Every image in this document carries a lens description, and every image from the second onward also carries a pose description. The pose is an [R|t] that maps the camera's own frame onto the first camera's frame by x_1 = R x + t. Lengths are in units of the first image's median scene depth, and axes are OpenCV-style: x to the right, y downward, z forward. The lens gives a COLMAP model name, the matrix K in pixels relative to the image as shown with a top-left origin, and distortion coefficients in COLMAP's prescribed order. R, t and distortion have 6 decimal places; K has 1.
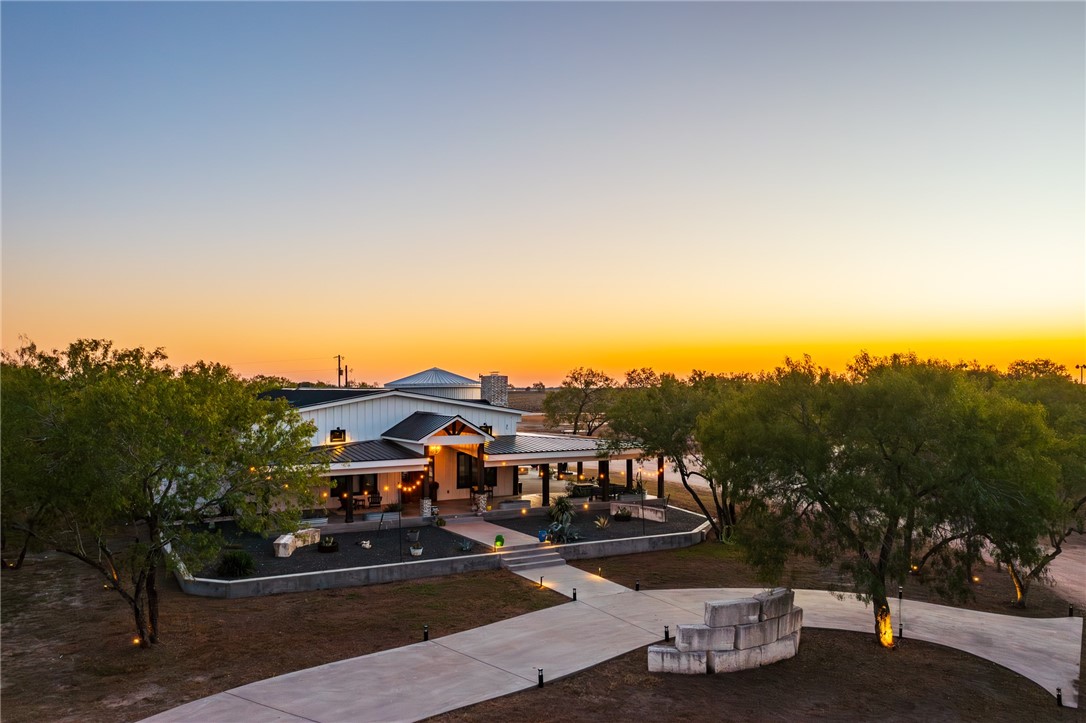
lens RADIAL K [[864.0, 0, 540.7], [0, 864.0, 358.3], [0, 0, 1]] dist [-0.009259, 0.001126]
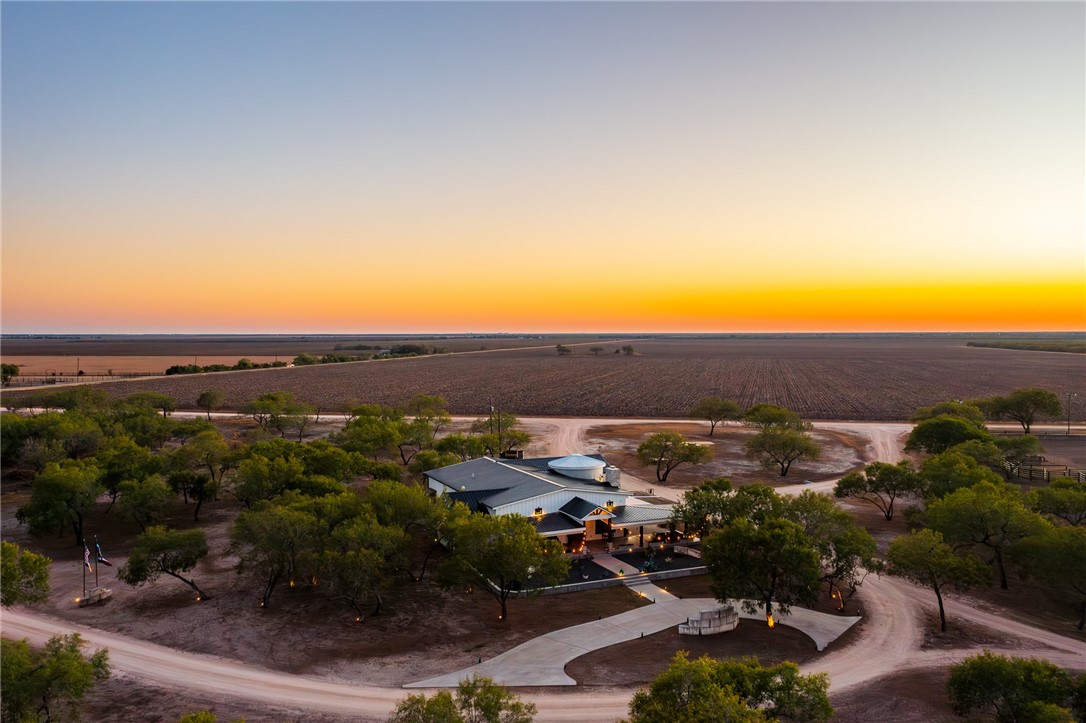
lens RADIAL K [[864.0, 0, 543.9], [0, 864.0, 364.8], [0, 0, 1]] dist [-0.009259, 0.001126]
pose [[0.995142, 0.002208, -0.098420, -0.032635], [0.004686, 0.997553, 0.069764, -0.553696], [0.098333, -0.069886, 0.992697, -1.388235]]
